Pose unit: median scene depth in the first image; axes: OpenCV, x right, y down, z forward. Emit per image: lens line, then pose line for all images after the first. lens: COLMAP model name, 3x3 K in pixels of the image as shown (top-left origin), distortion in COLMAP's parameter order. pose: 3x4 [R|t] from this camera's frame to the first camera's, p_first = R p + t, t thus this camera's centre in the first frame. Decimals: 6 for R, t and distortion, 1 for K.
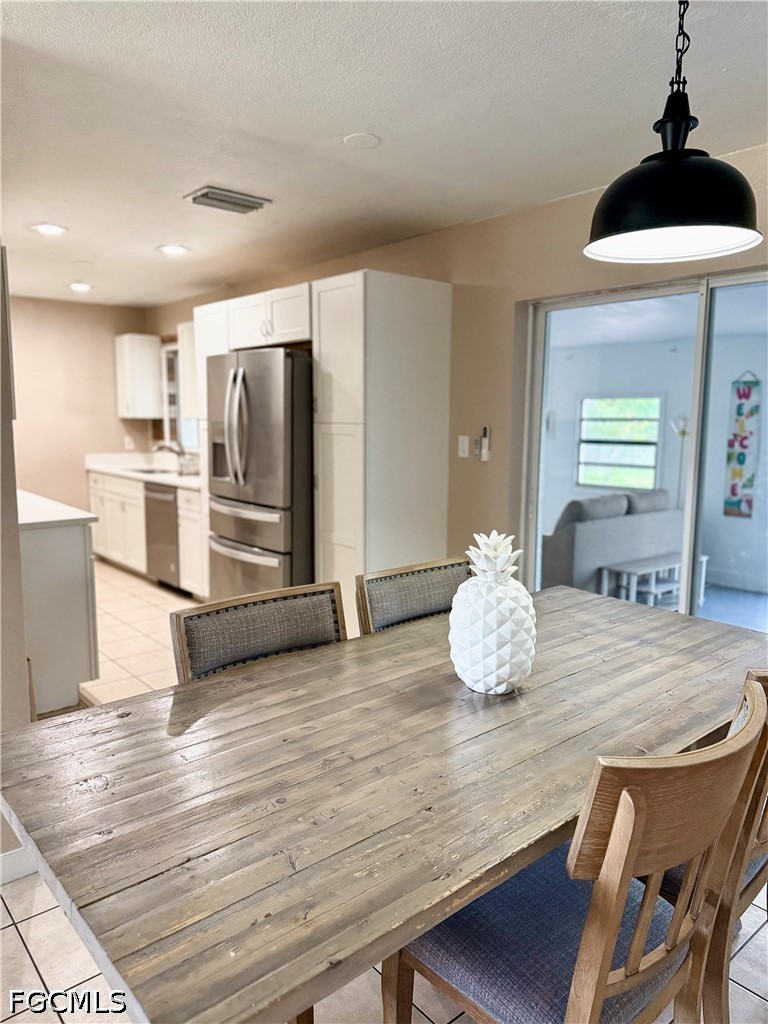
lens RADIAL K [[724.4, 0, 389.6], [0, 724.4, 507.1], [0, 0, 1]] dist [0.071057, -0.003007]
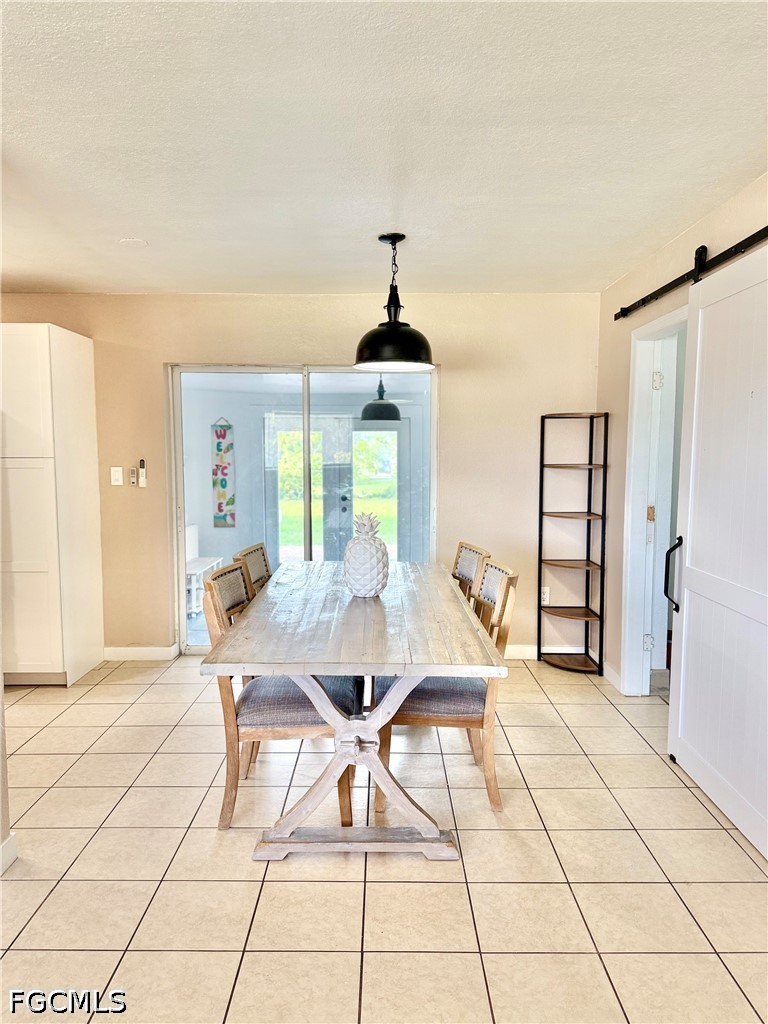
lens RADIAL K [[724.4, 0, 386.3], [0, 724.4, 514.8], [0, 0, 1]] dist [0.071057, -0.003007]
pose [[0.646780, -0.073507, 0.759126, -0.329028], [0.102117, 0.994729, 0.009317, 0.008078], [-0.755809, 0.071494, 0.650877, -0.067526]]
